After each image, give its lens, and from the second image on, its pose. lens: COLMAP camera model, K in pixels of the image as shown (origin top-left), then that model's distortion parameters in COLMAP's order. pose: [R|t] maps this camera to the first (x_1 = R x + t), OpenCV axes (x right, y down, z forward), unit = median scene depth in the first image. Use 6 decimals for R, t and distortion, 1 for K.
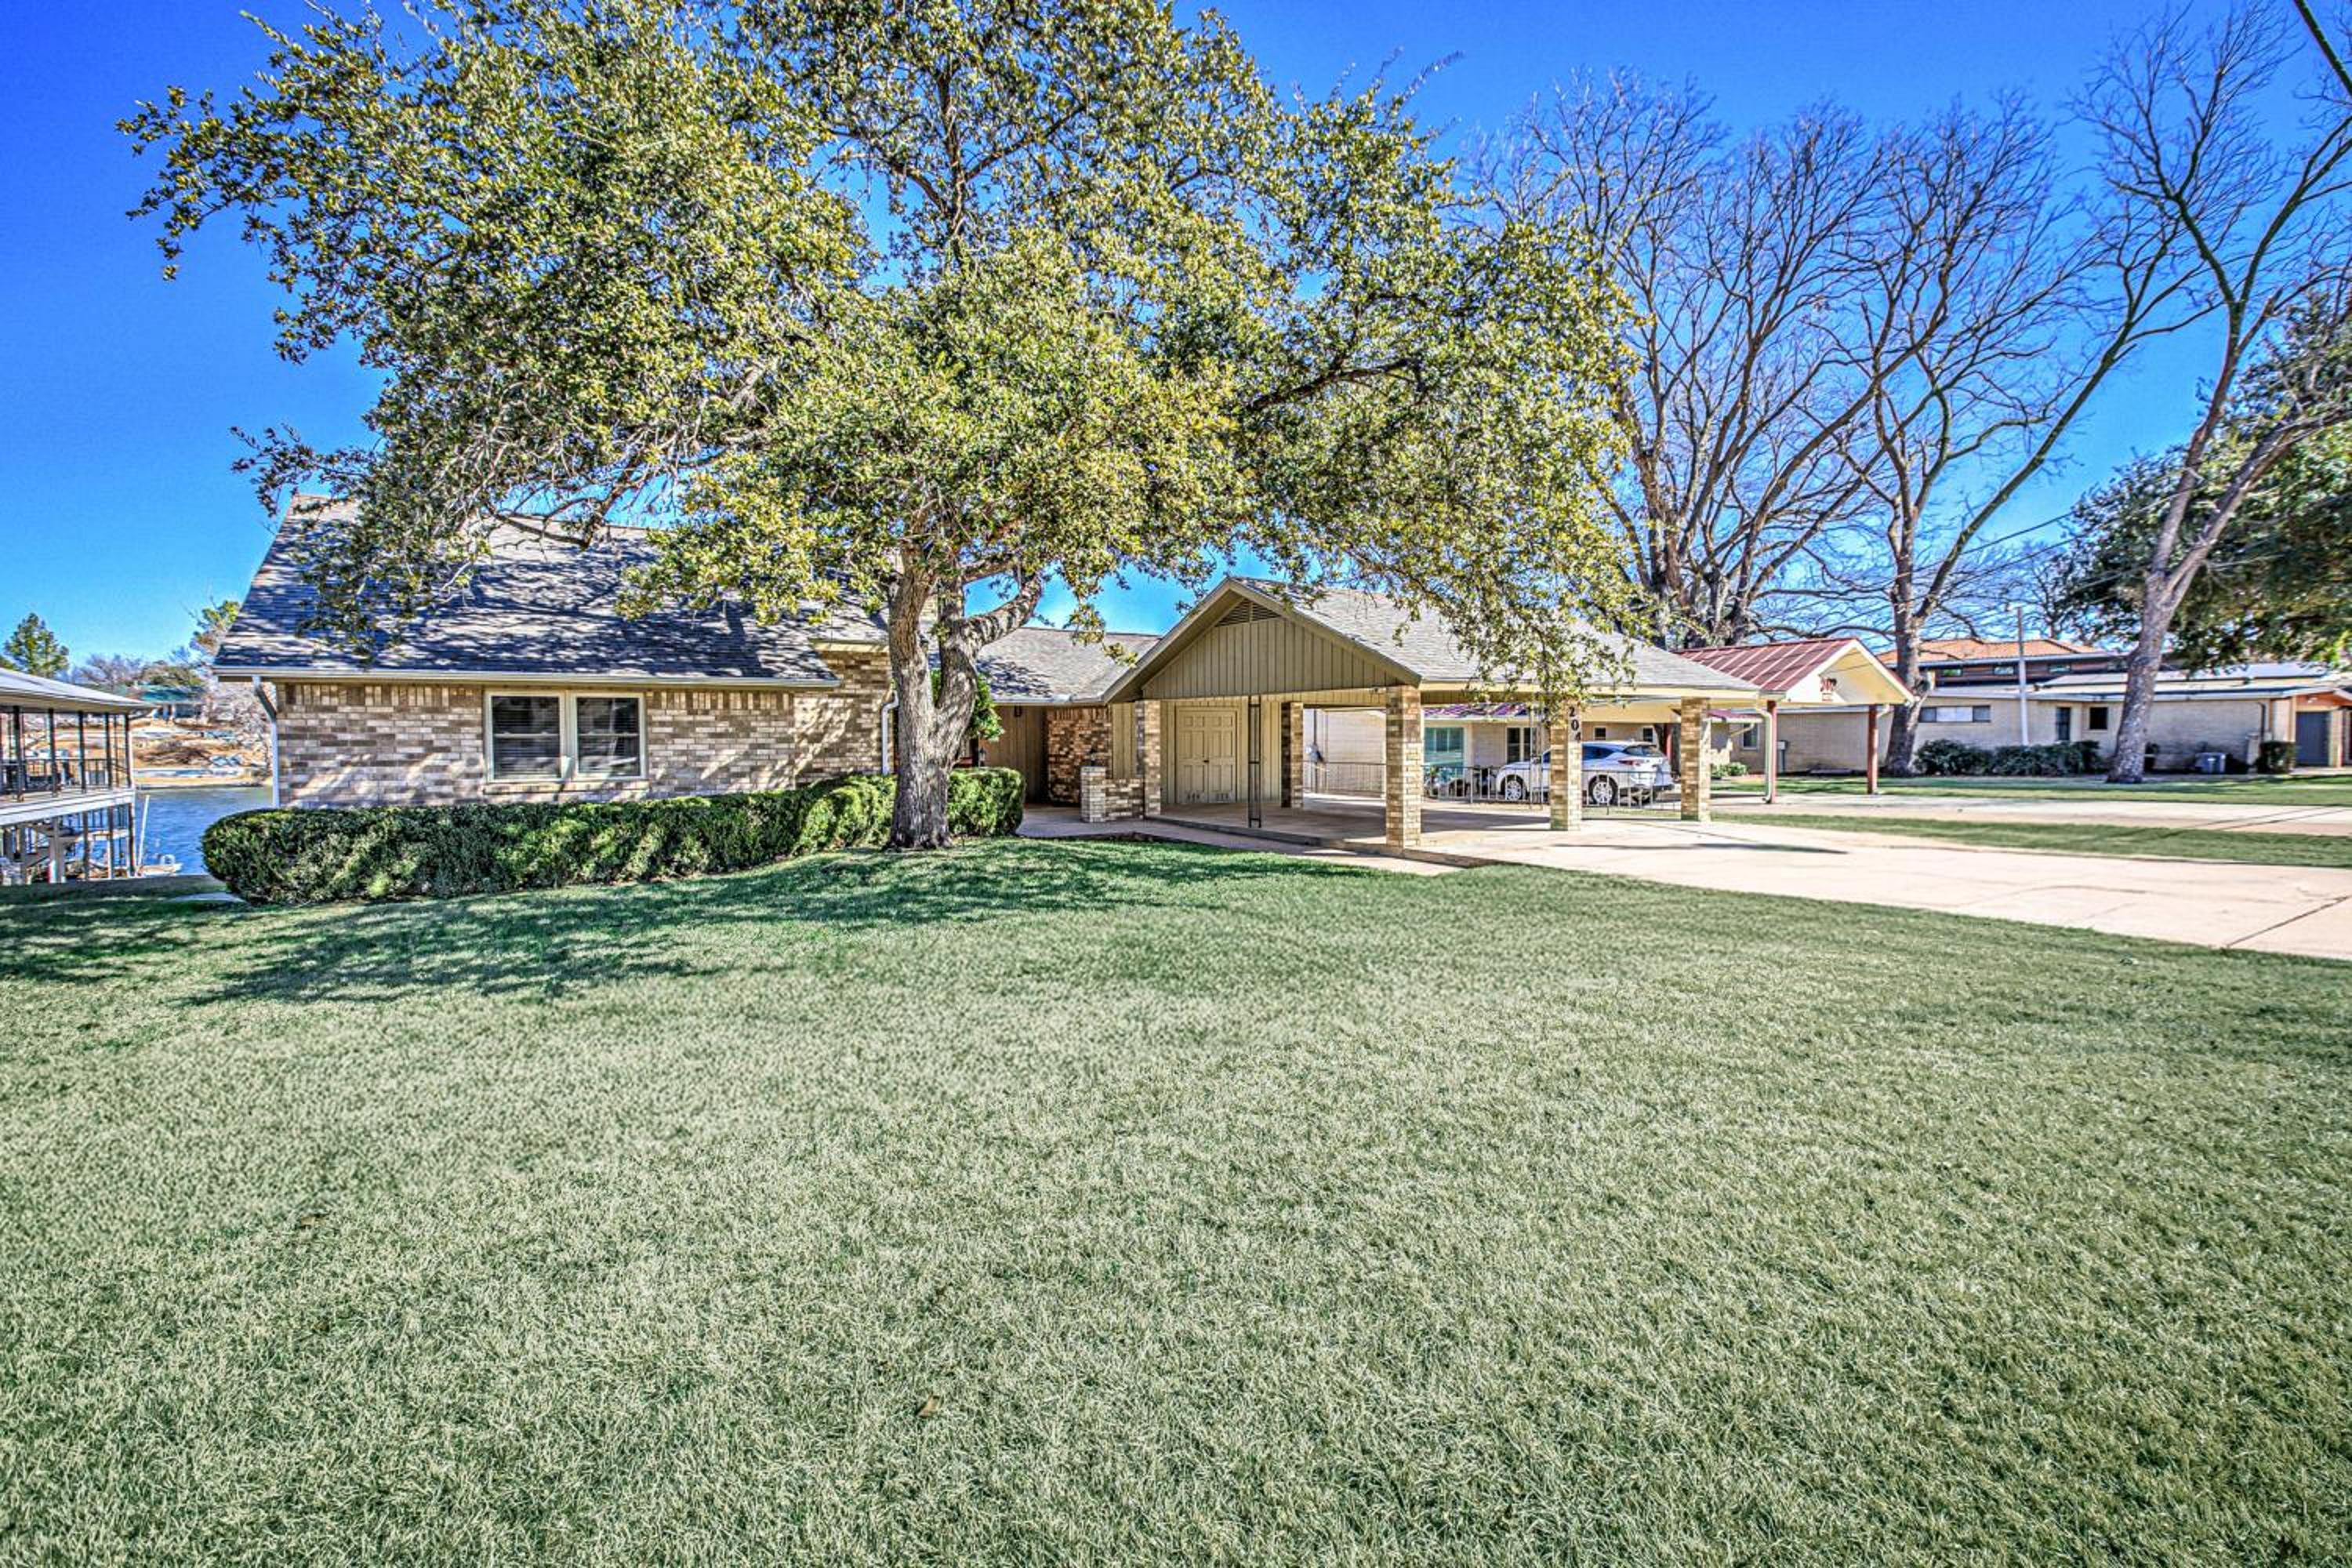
lens RADIAL K [[1100.4, 0, 1190.4], [0, 1100.4, 777.0], [0, 0, 1]] dist [-0.002610, -0.000659]
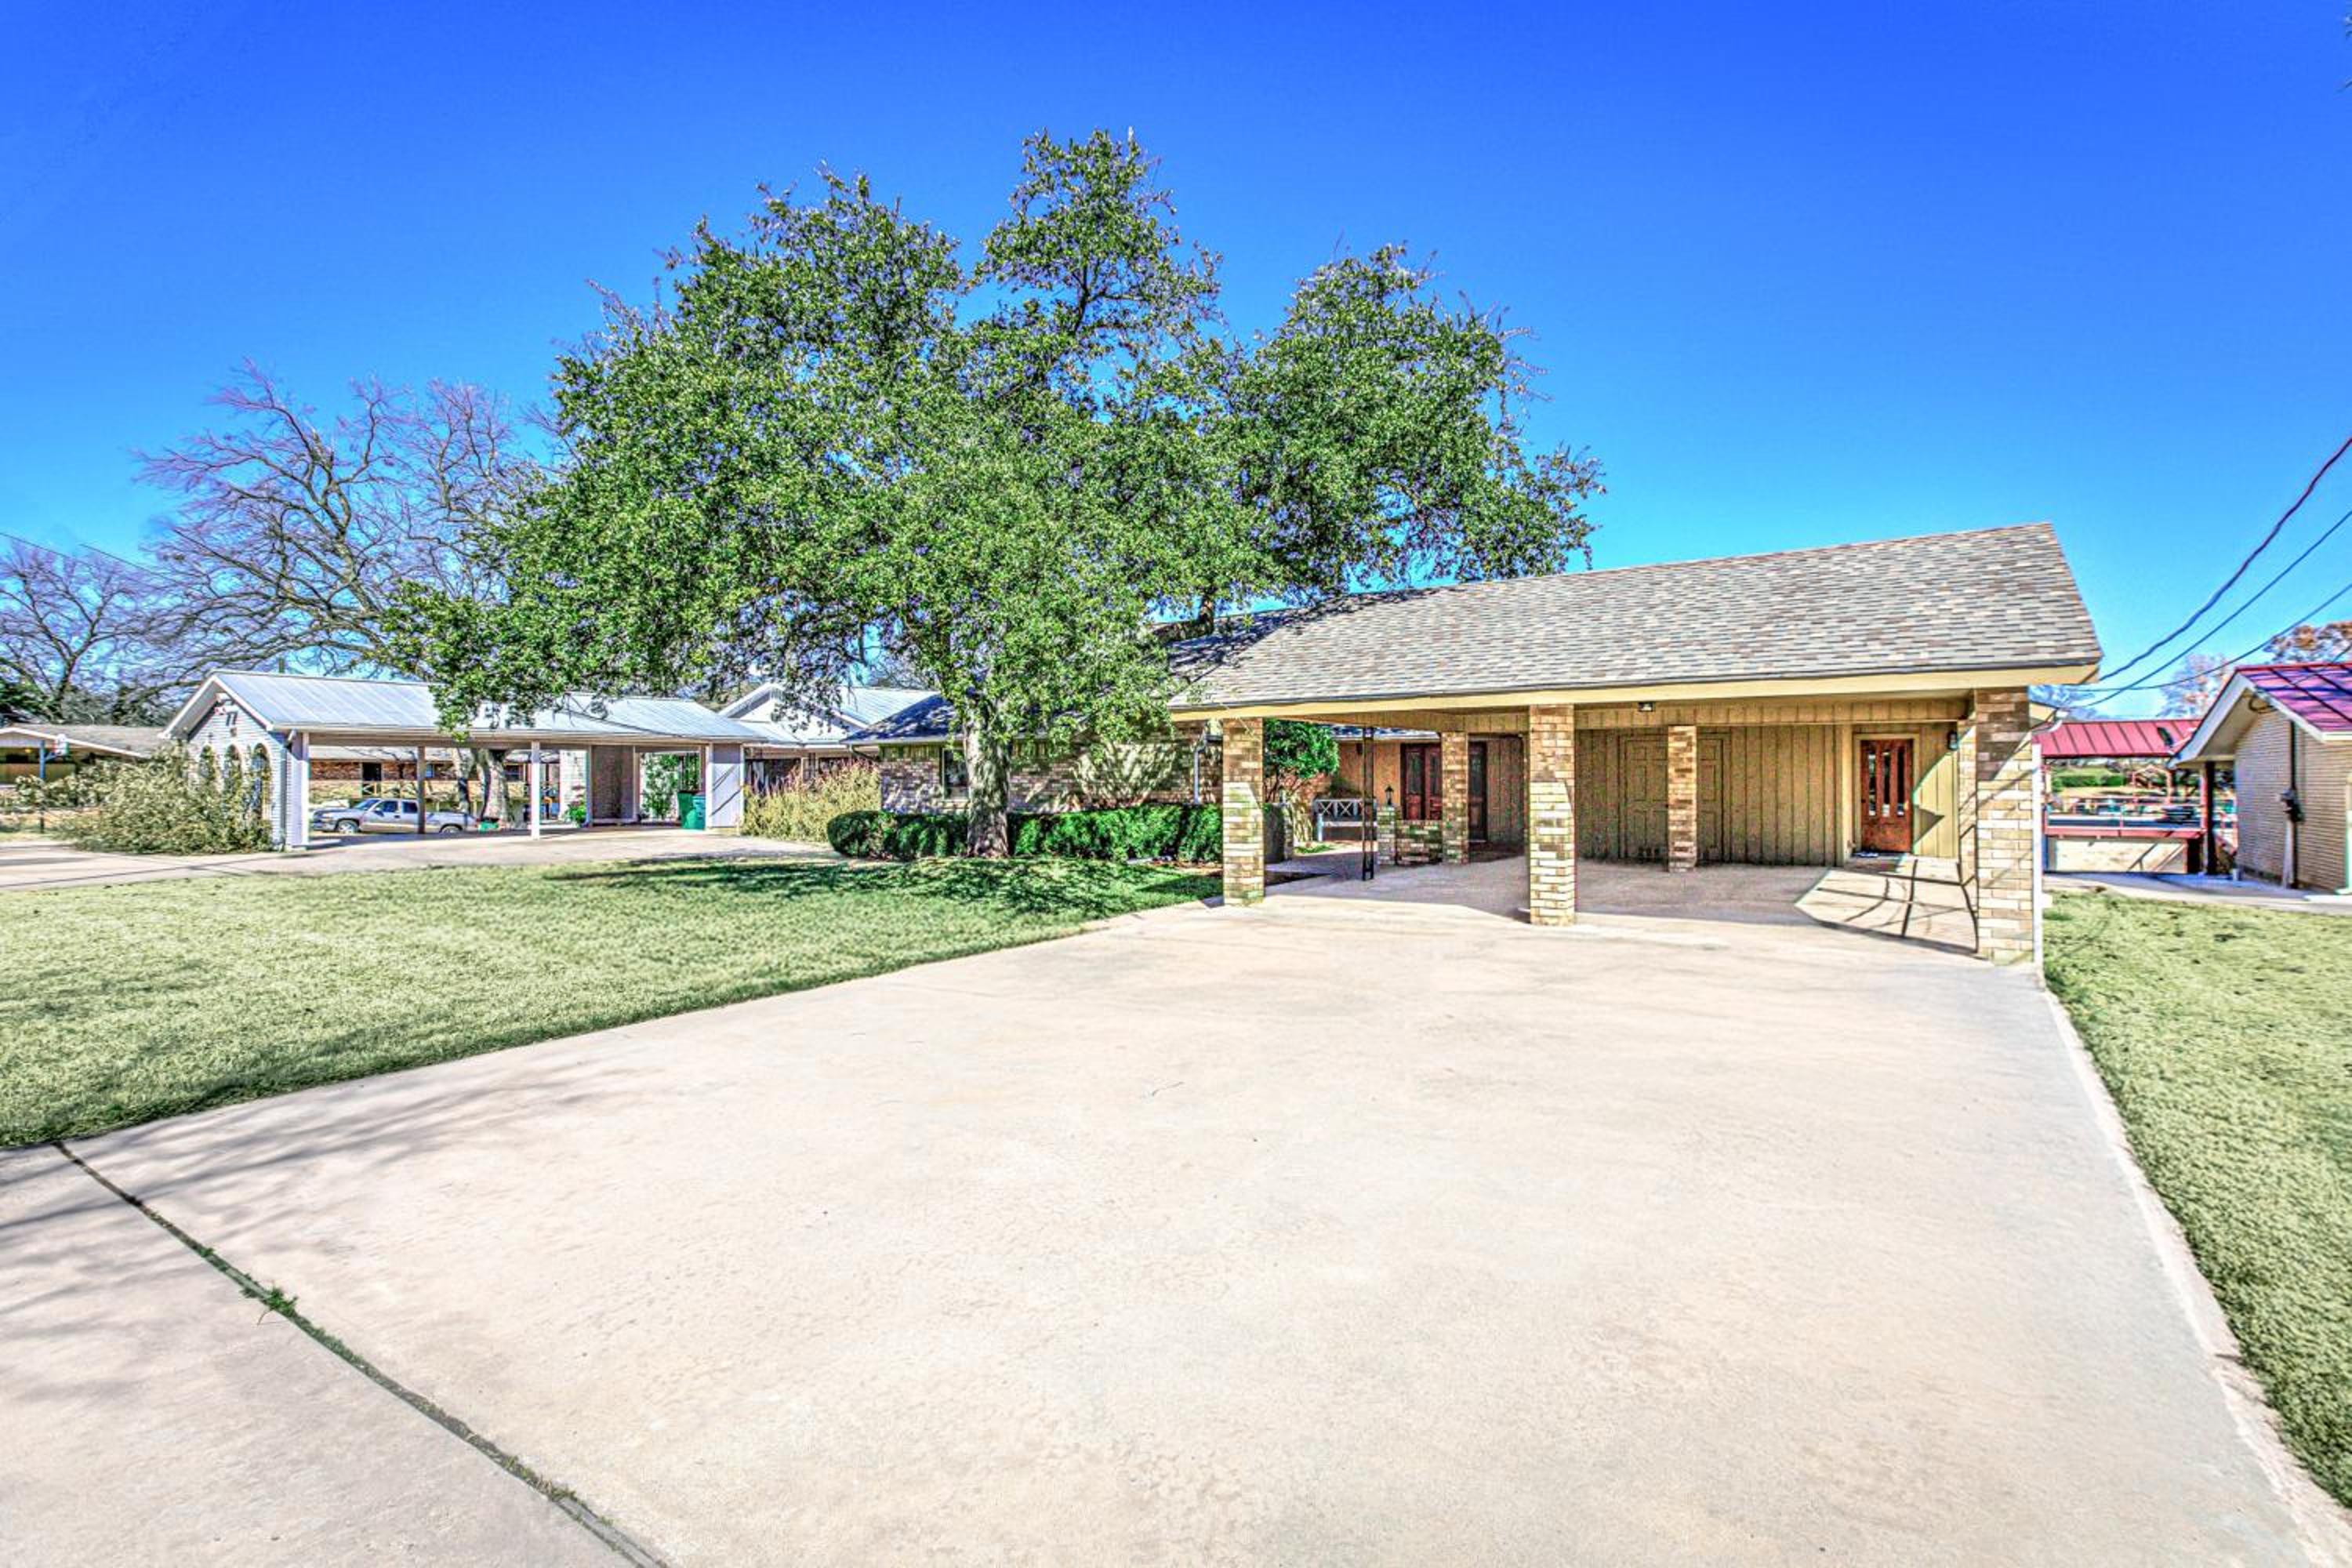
lens RADIAL K [[1100.4, 0, 1190.4], [0, 1100.4, 777.0], [0, 0, 1]] dist [-0.002610, -0.000659]
pose [[0.327943, 0.001471, -0.944696, 0.861597], [-0.032834, 0.999412, -0.009842, -0.021857], [0.944127, 0.034246, 0.327799, 0.622677]]
